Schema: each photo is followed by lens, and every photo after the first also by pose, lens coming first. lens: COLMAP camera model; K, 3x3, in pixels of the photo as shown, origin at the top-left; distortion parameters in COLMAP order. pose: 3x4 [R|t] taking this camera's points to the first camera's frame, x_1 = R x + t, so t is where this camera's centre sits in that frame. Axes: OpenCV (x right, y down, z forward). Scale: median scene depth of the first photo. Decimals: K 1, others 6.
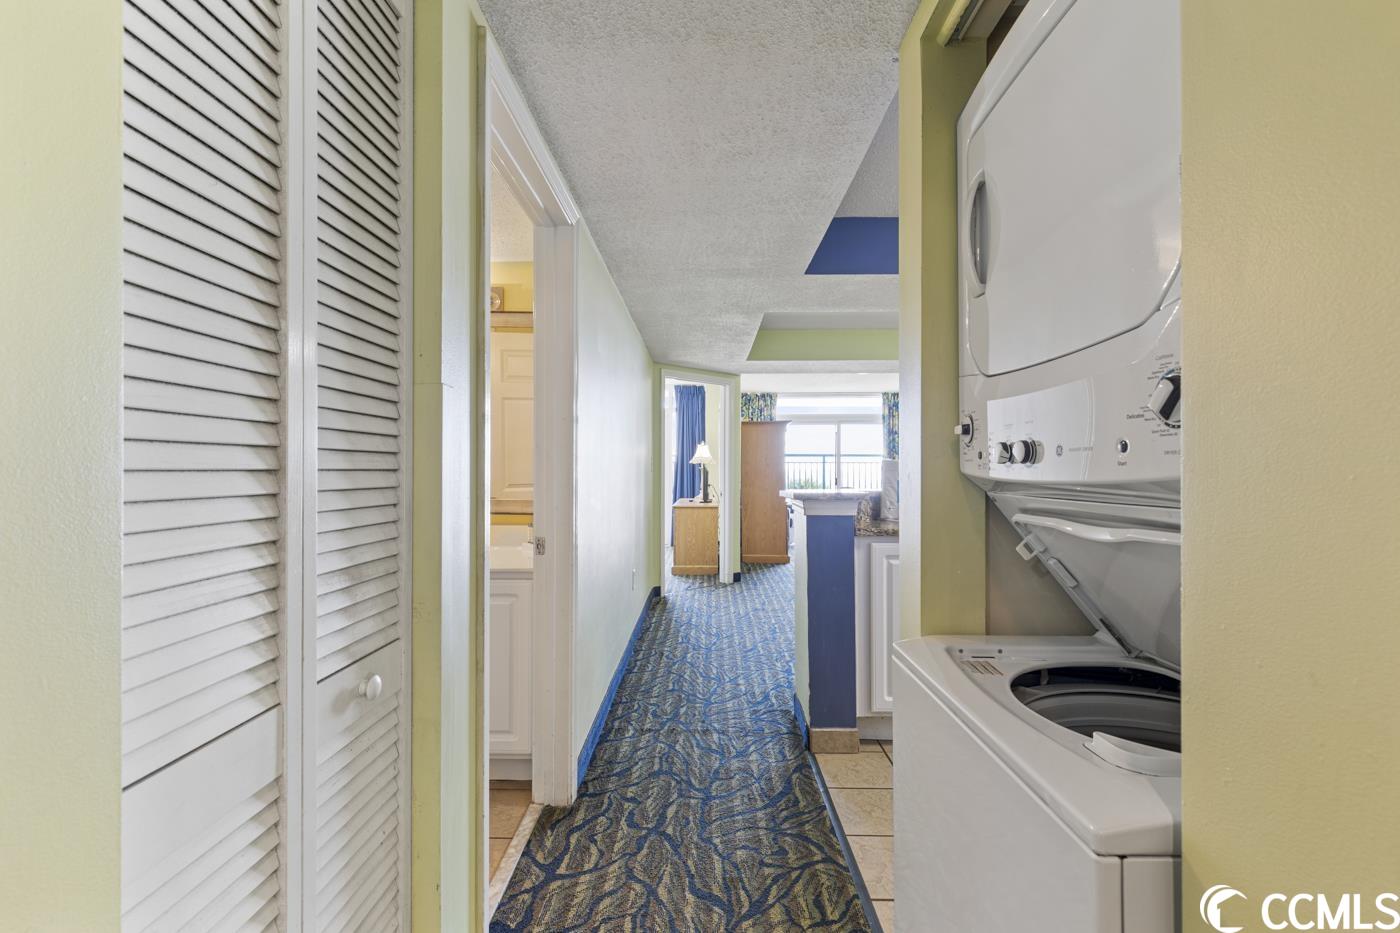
lens RADIAL K [[641.6, 0, 696.3], [0, 641.6, 464.0], [0, 0, 1]] dist [0.004069, -0.000373]
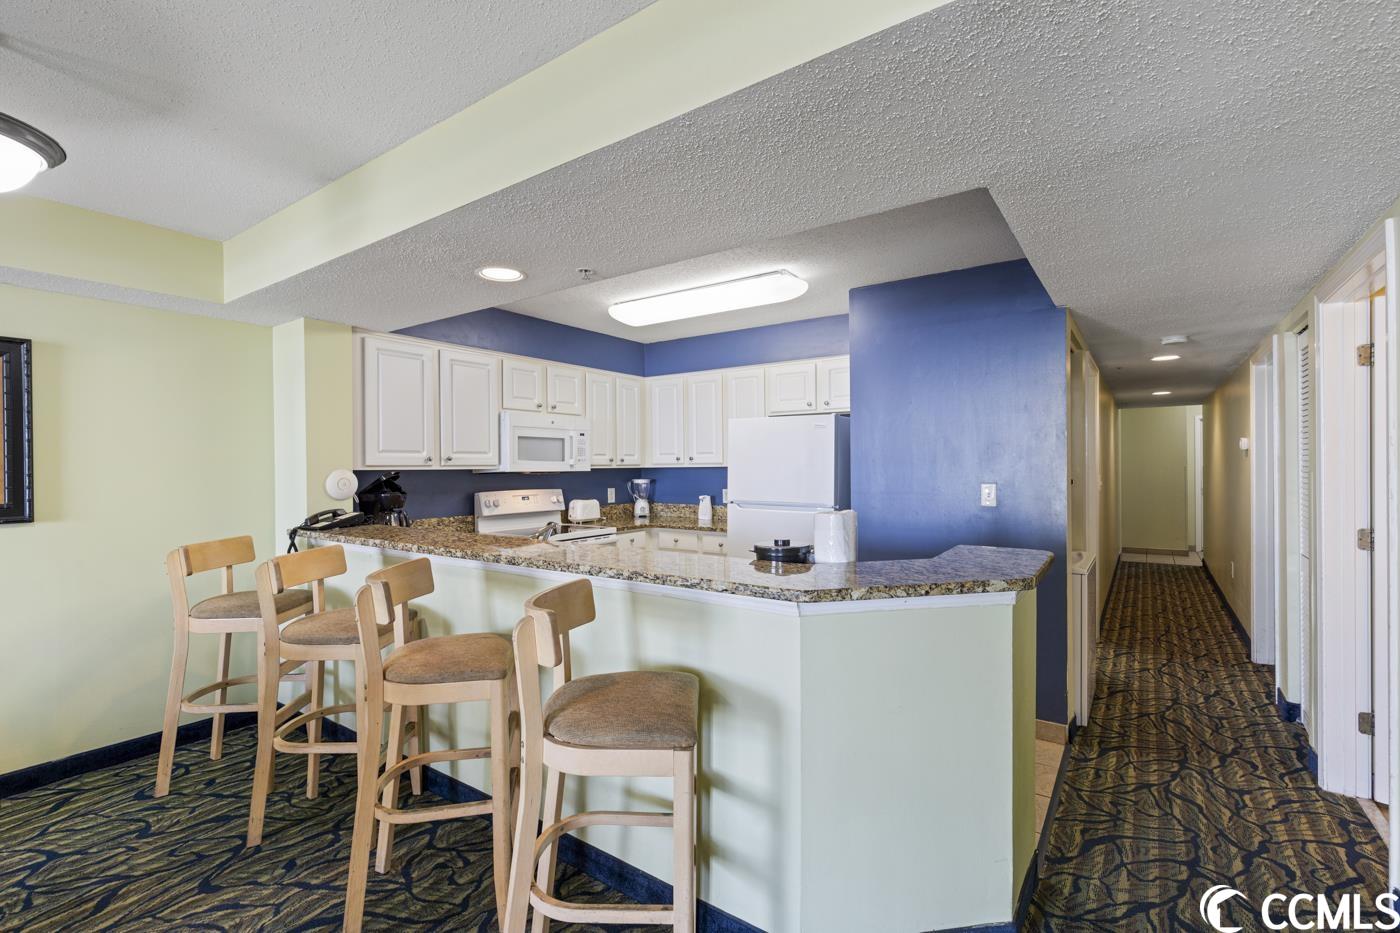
lens RADIAL K [[625.9, 0, 696.5], [0, 625.9, 469.3], [0, 0, 1]] dist [0.004713, -0.001107]
pose [[-0.820709, 0.004083, 0.571332, 0.030308], [0.004875, 0.999988, -0.000144, -0.023792], [-0.571325, 0.002667, -0.820719, 0.768708]]
